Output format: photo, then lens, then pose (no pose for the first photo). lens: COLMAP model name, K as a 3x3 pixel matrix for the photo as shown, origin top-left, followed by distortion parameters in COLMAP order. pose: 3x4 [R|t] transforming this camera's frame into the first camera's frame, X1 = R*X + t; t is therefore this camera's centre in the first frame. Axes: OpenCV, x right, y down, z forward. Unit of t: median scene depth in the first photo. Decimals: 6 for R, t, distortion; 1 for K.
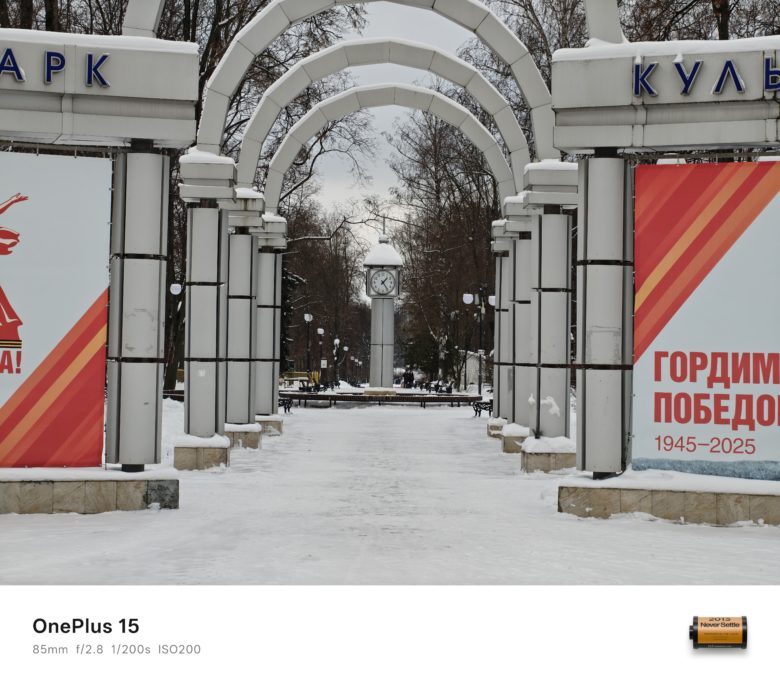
lens RADIAL K [[1814.8, 0, 377.2], [0, 1814.8, 304.0], [0, 0, 1]] dist [0.100982, 0.058468]
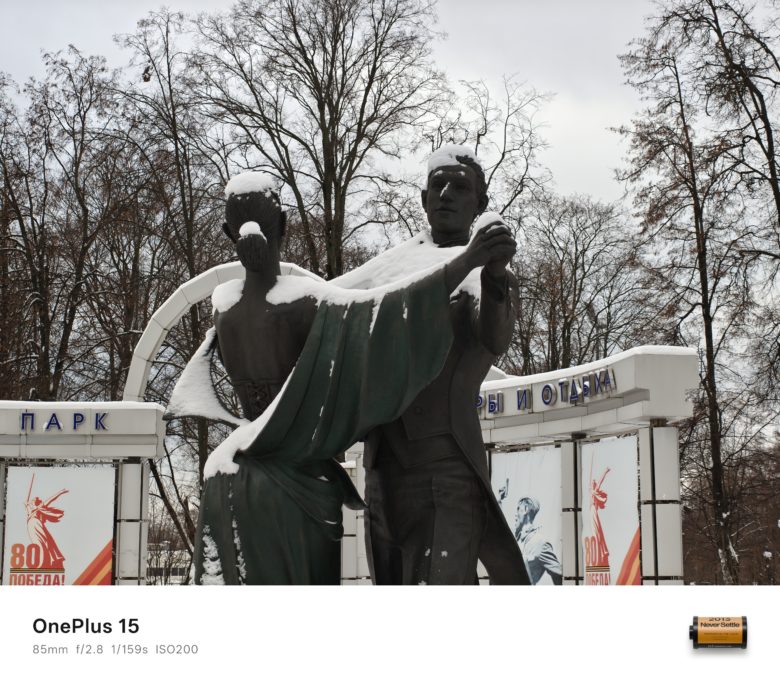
lens RADIAL K [[1814.8, 0, 377.2], [0, 1814.8, 304.0], [0, 0, 1]] dist [0.100982, 0.058468]
pose [[0.947604, -0.062645, -0.313244, 0.704294], [0.023873, 0.991729, -0.126112, -0.005441], [0.318553, 0.112026, 0.941262, -0.677135]]
